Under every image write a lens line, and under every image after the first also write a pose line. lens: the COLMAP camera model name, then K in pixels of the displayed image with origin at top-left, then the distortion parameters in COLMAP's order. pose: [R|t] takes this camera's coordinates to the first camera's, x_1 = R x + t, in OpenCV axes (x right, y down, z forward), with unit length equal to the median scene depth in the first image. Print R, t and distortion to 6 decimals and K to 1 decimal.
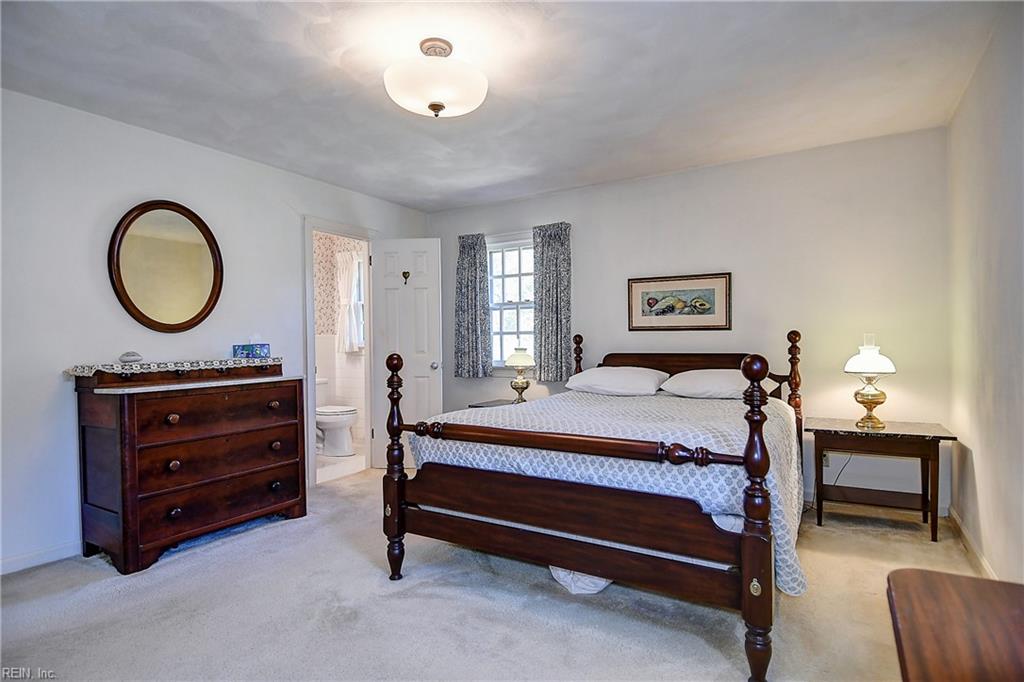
lens RADIAL K [[533.3, 0, 511.3], [0, 533.3, 339.8], [0, 0, 1]] dist [0.036771, -0.041947]
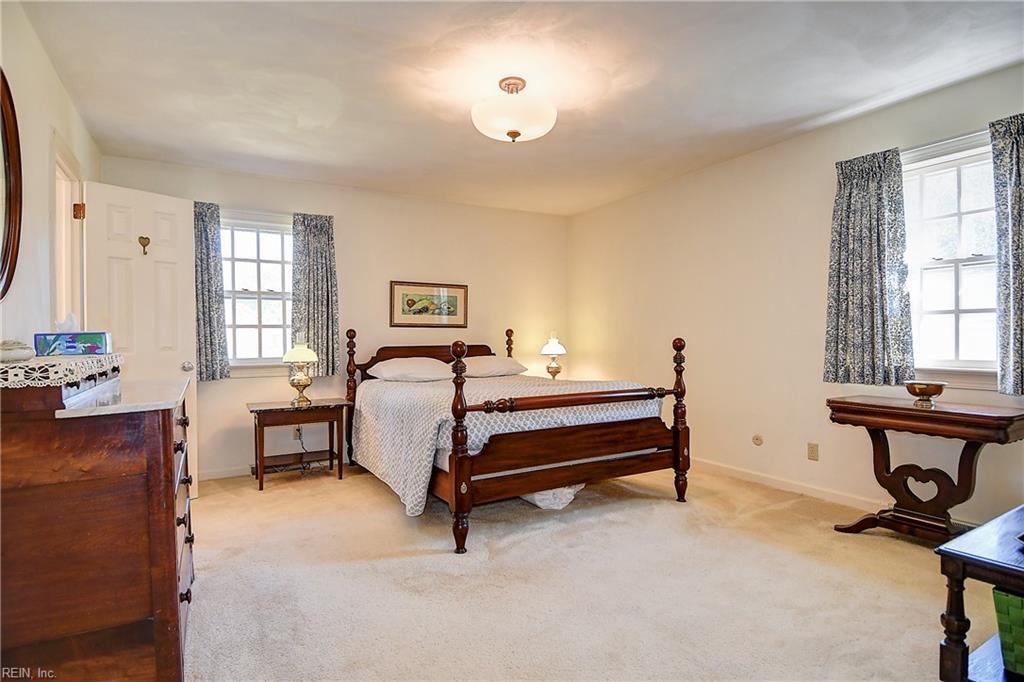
lens RADIAL K [[533.3, 0, 511.4], [0, 533.3, 342.6], [0, 0, 1]] dist [0.036771, -0.041947]
pose [[0.471158, -0.000478, 0.882049, -0.717267], [0.002588, 0.999996, -0.000841, 0.019783], [-0.882045, 0.002679, 0.471157, 0.267216]]
